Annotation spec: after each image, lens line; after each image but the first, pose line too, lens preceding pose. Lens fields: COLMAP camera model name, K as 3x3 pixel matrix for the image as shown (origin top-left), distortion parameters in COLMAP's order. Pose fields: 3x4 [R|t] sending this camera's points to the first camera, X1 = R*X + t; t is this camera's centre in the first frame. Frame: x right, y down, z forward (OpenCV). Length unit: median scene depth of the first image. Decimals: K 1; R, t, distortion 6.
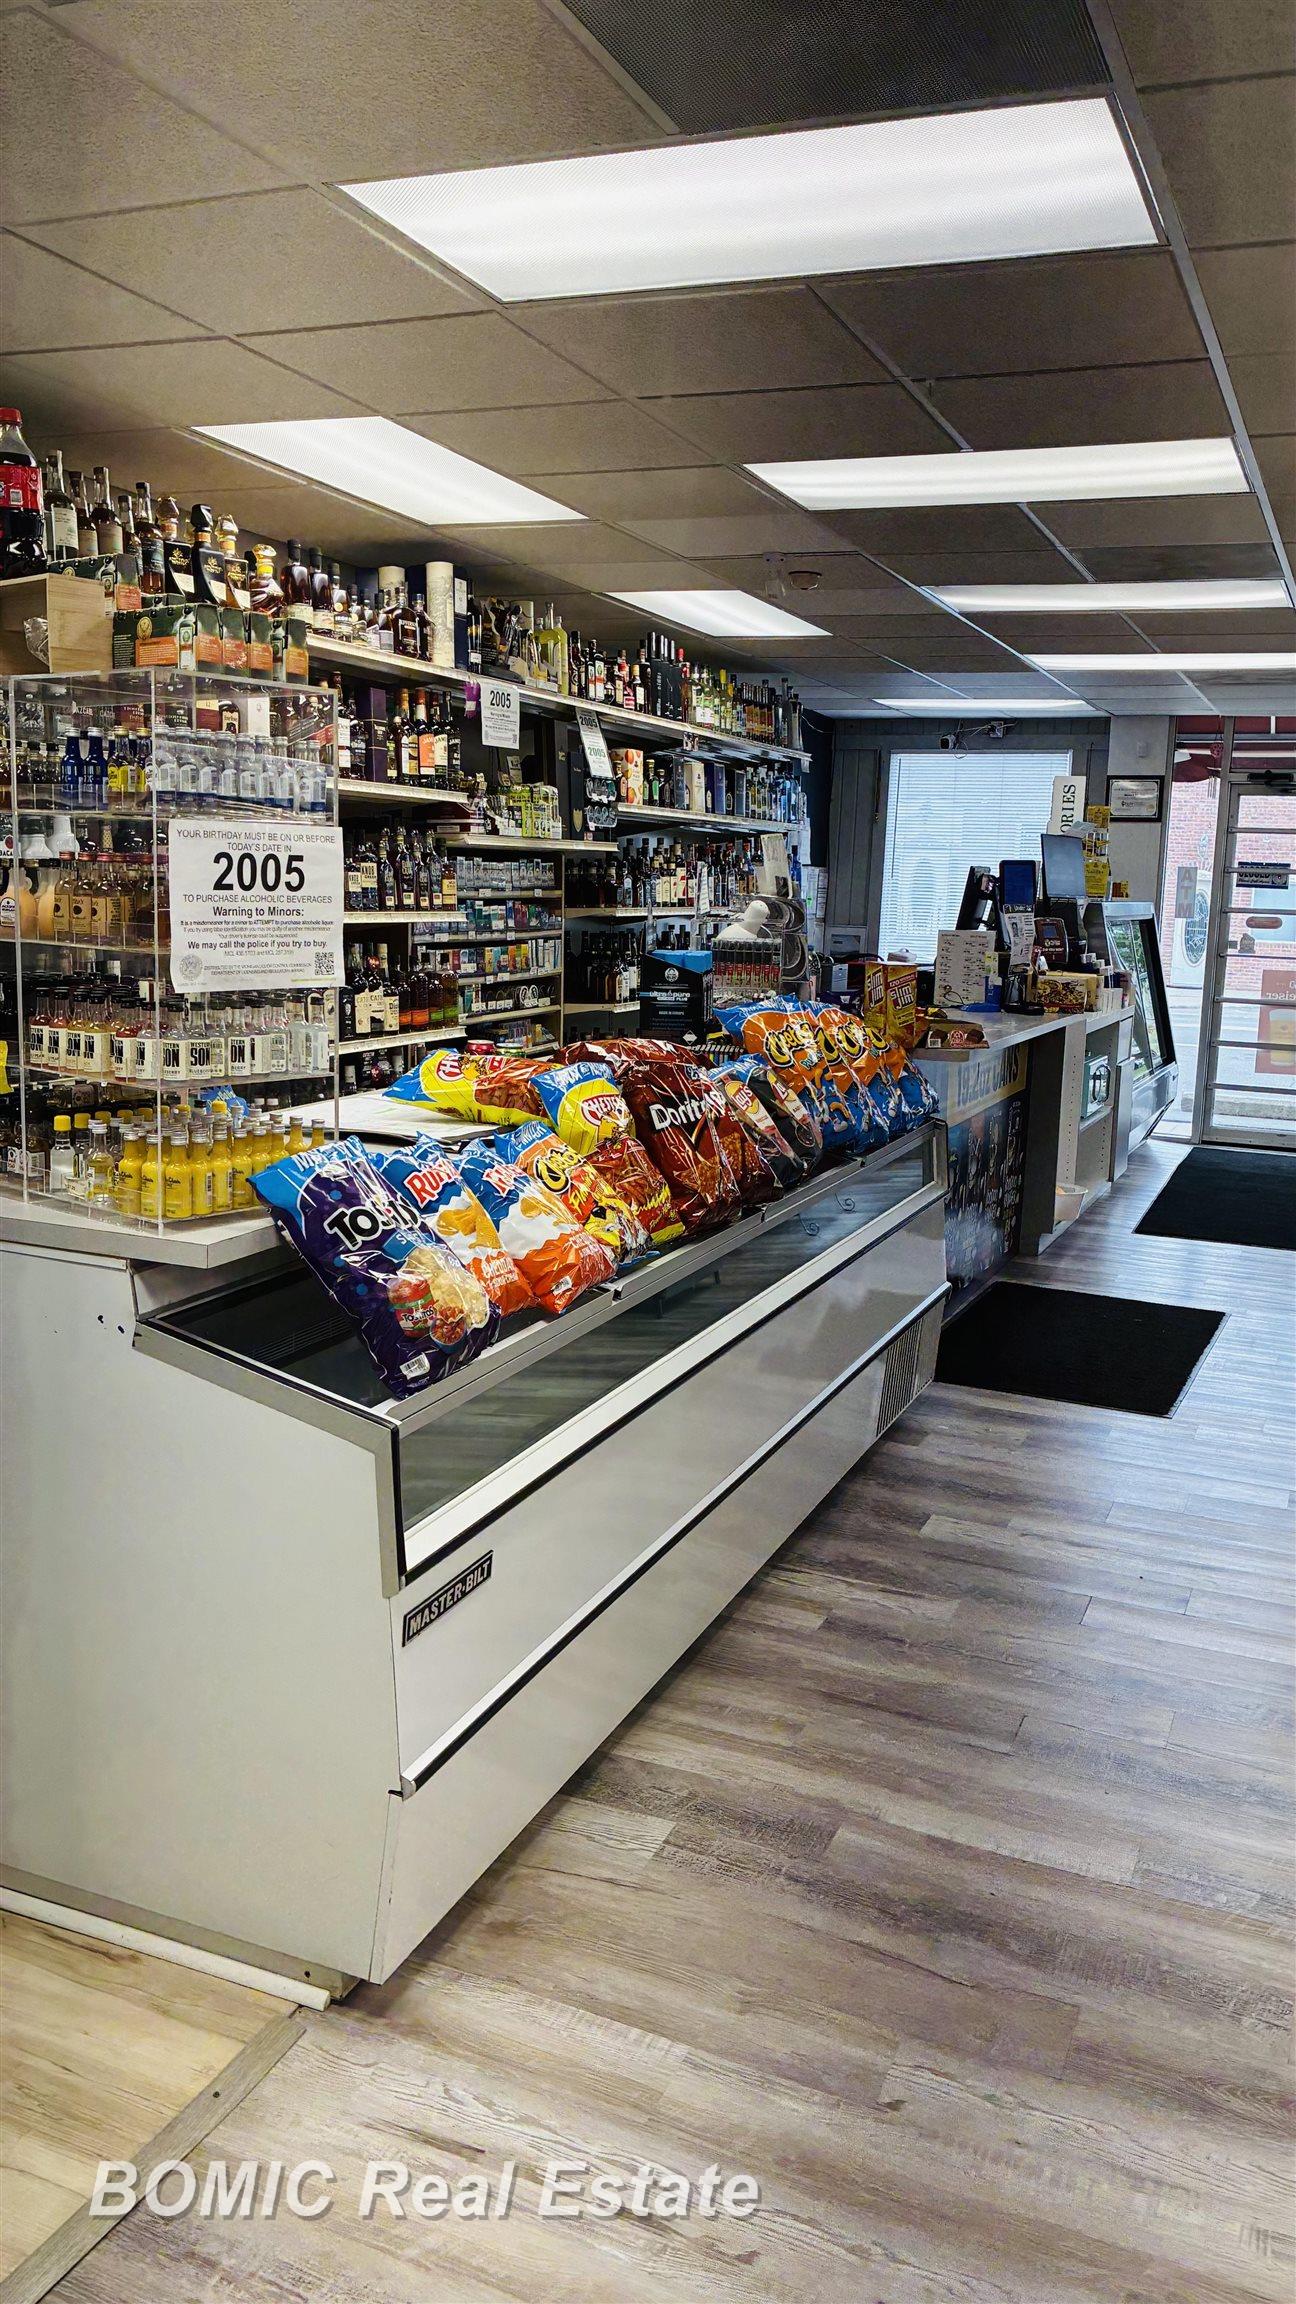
lens RADIAL K [[1737.0, 0, 648.0], [0, 1737.0, 1152.0], [0, 0, 1]] dist [0.010060, 0.003333]
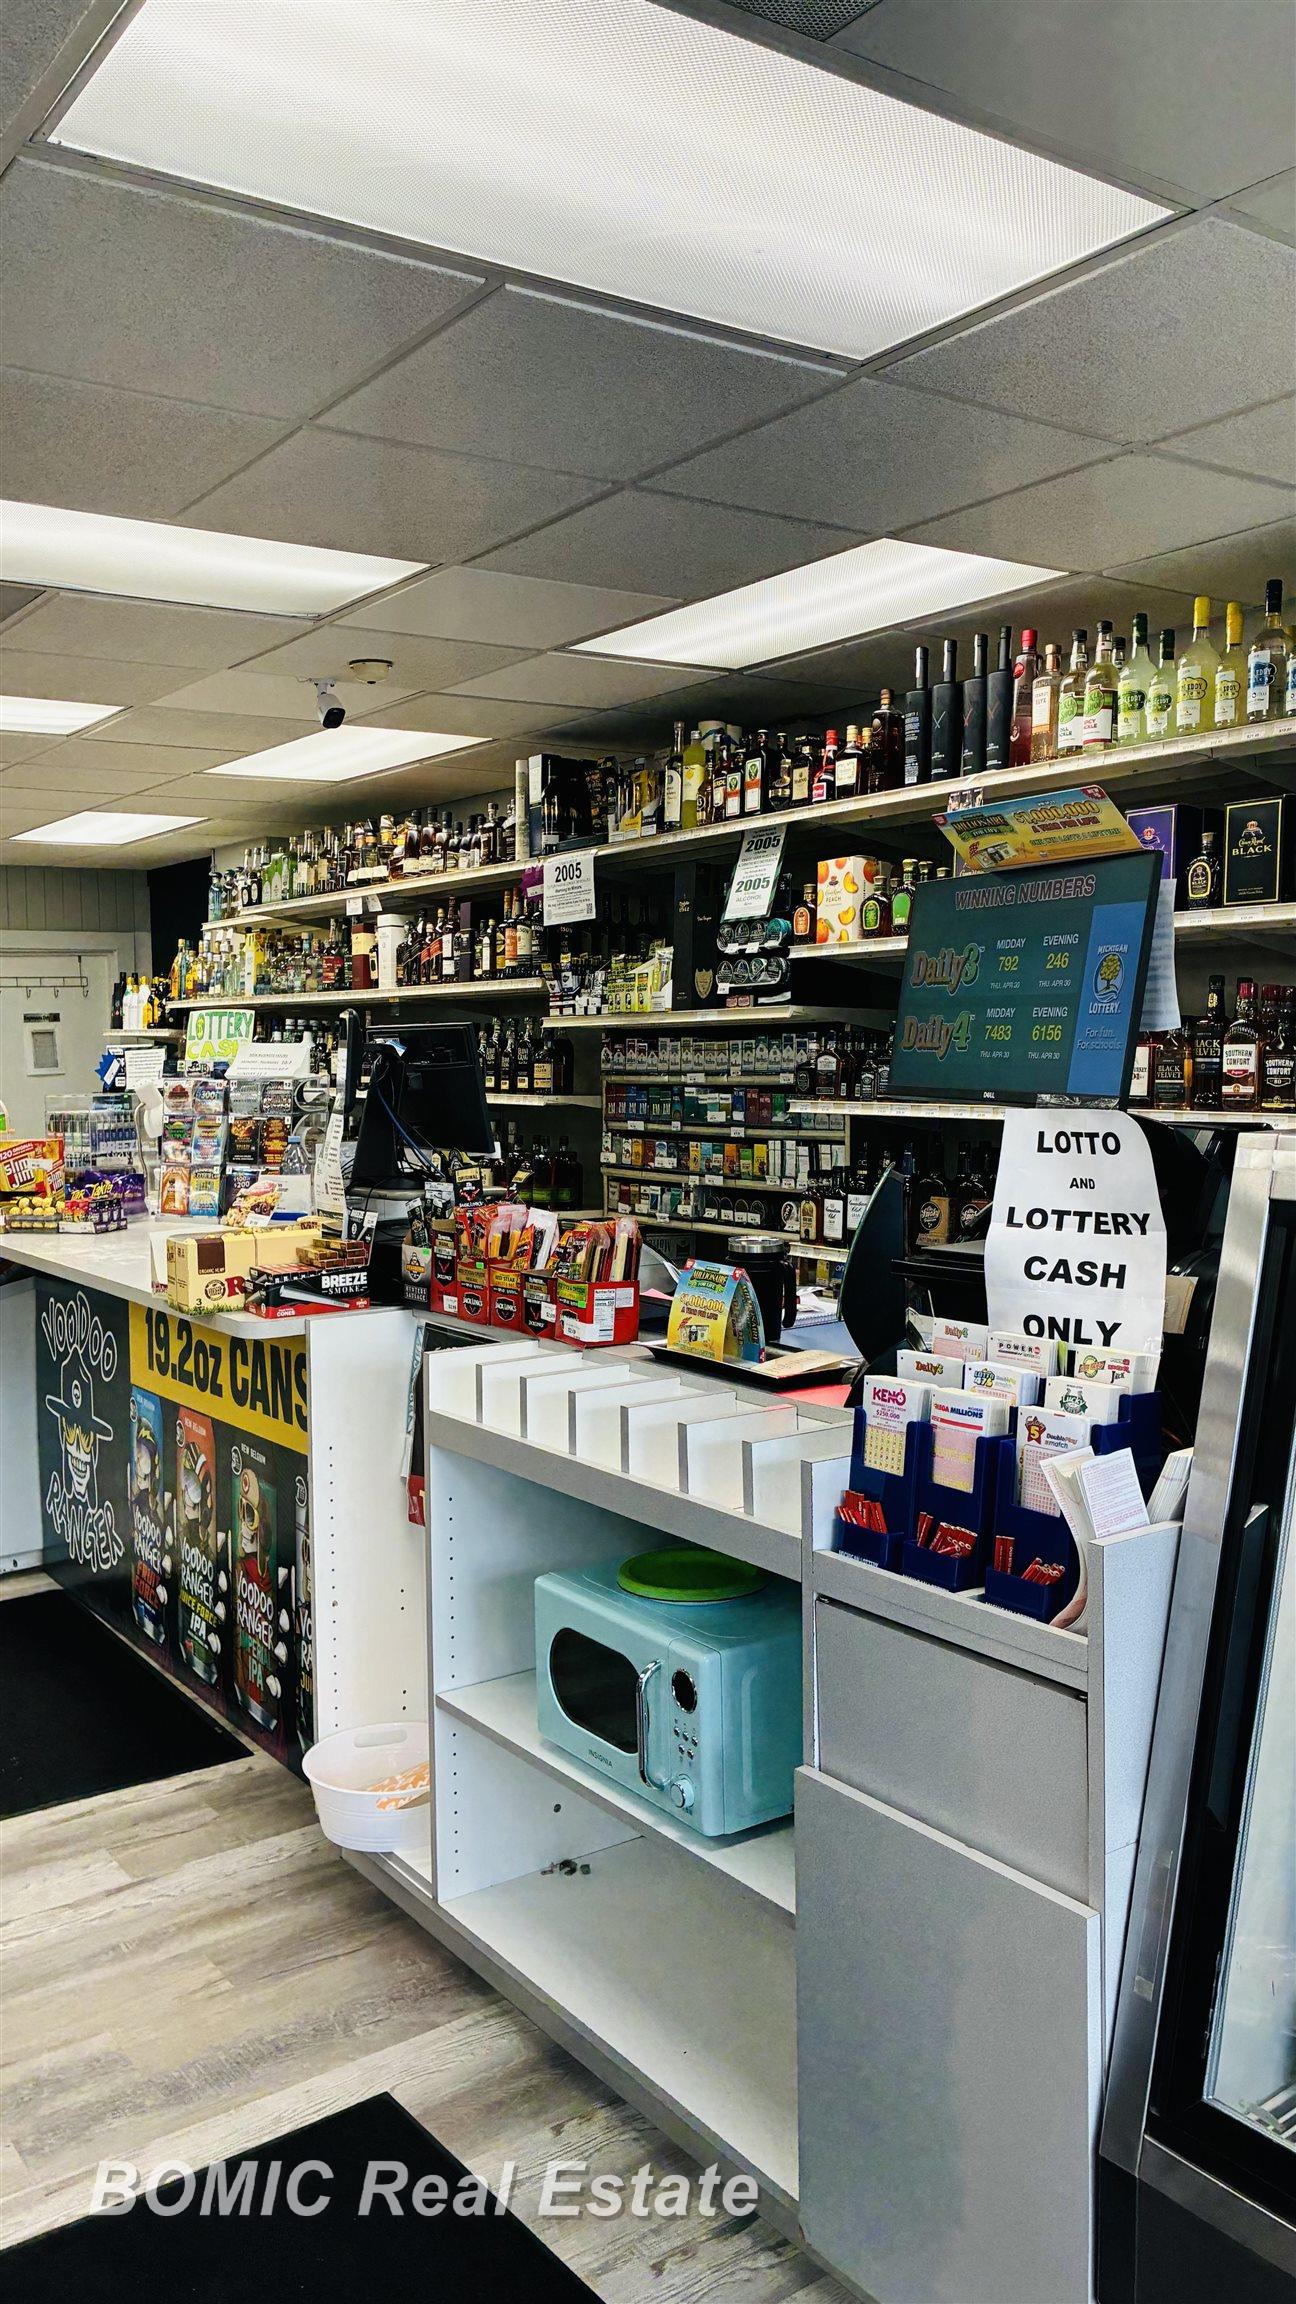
lens RADIAL K [[1717.5, 0, 651.4], [0, 1717.5, 1189.6], [0, 0, 1]] dist [0.010905, -0.003348]
pose [[-0.514746, 0.047368, -0.856033, 0.642219], [-0.137325, 0.981025, 0.136860, -0.209095], [0.846273, 0.188003, -0.498474, 1.420326]]
